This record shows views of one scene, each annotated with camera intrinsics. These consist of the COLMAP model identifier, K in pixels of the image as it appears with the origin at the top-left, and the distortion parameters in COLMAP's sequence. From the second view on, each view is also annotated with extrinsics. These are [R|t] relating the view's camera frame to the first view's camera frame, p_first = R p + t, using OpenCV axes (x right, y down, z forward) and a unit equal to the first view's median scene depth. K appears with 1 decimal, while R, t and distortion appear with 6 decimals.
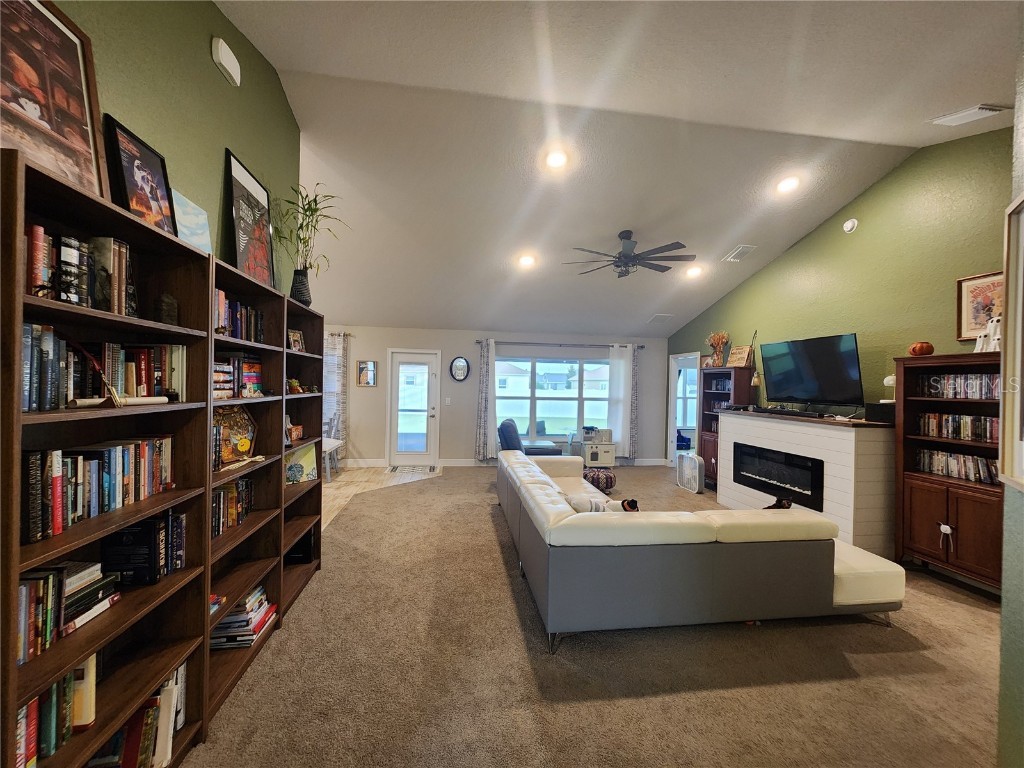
lens RADIAL K [[419.6, 0, 513.7], [0, 419.6, 383.3], [0, 0, 1]] dist [-0.005190, 0.001024]
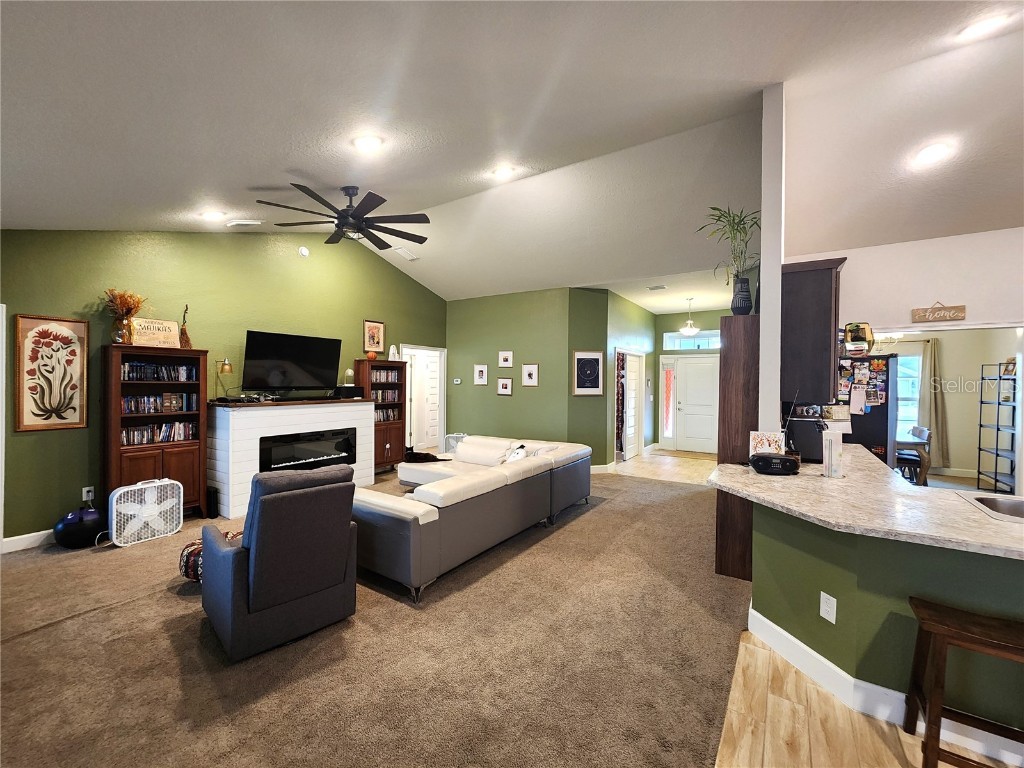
lens RADIAL K [[419.6, 0, 512.3], [0, 419.6, 386.7], [0, 0, 1]] dist [-0.005190, 0.001024]
pose [[-0.751679, -0.036426, 0.658522, -0.613268], [-0.025602, 0.999333, 0.026054, -0.008169], [-0.659032, 0.002725, -0.752110, 1.712489]]
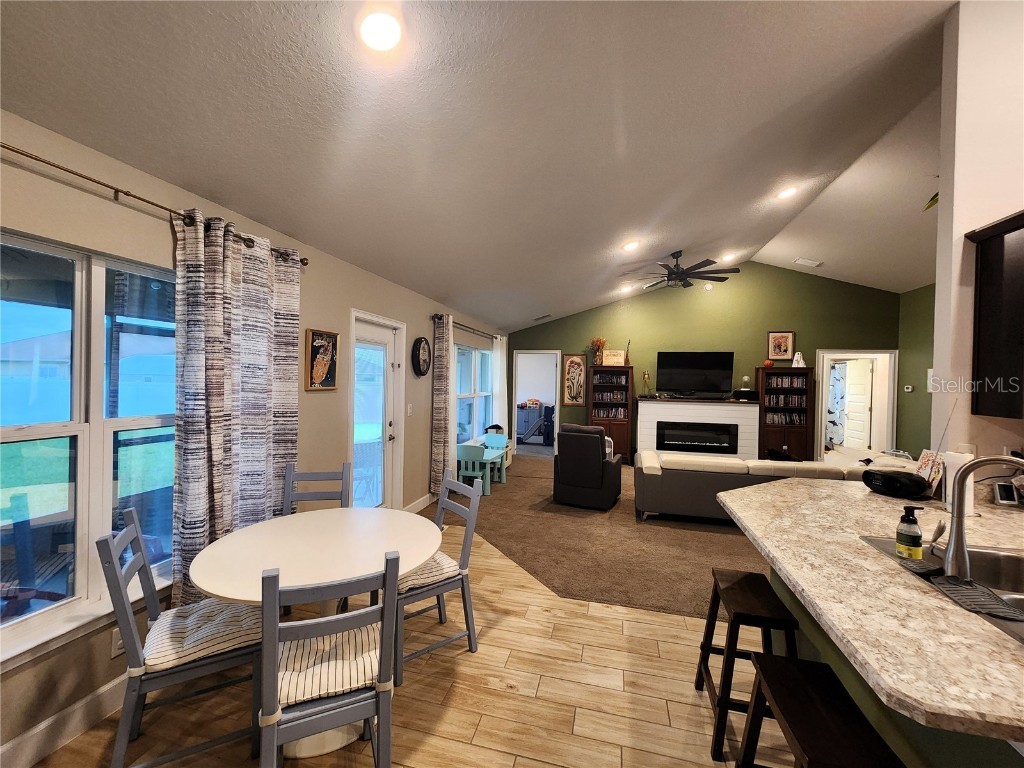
lens RADIAL K [[419.6, 0, 507.5], [0, 419.6, 381.6], [0, 0, 1]] dist [-0.005190, 0.001024]
pose [[0.389147, -0.018567, 0.920988, -1.225483], [-0.010976, 0.999632, 0.024790, -0.026685], [-0.921110, -0.019756, 0.388801, 1.192316]]
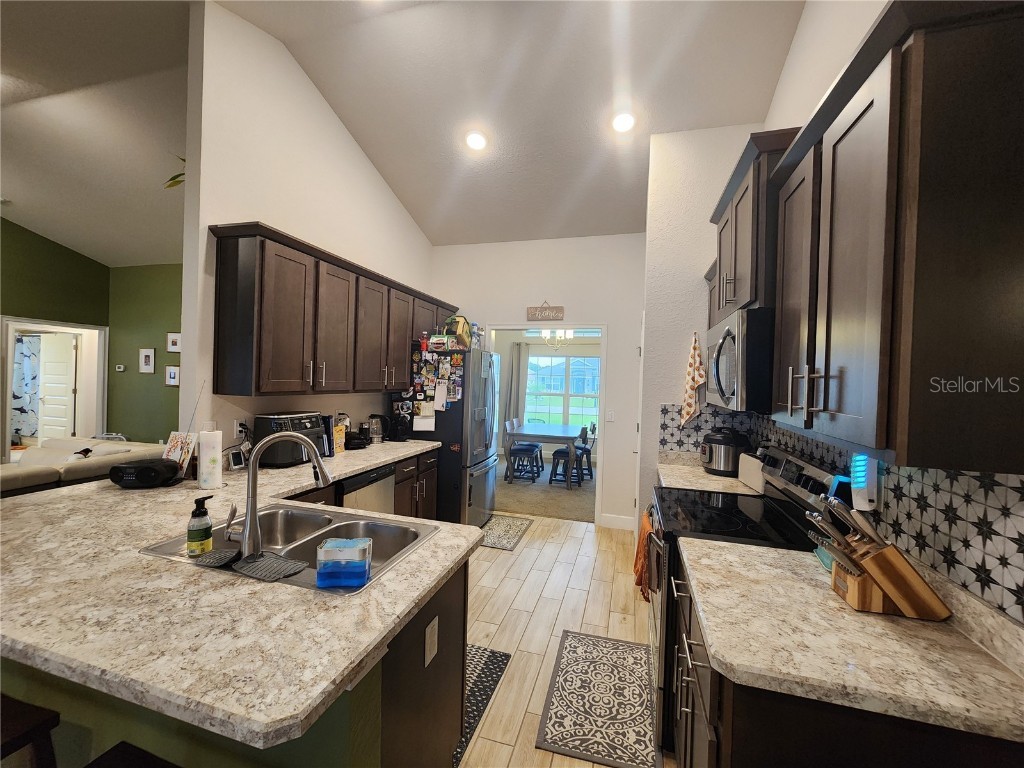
lens RADIAL K [[419.6, 0, 513.4], [0, 419.6, 384.3], [0, 0, 1]] dist [-0.005190, 0.001024]
pose [[-0.910445, -0.056514, 0.409752, -1.127778], [-0.053239, 0.998393, 0.019406, -0.025146], [-0.410190, -0.004147, -0.911990, 1.213107]]
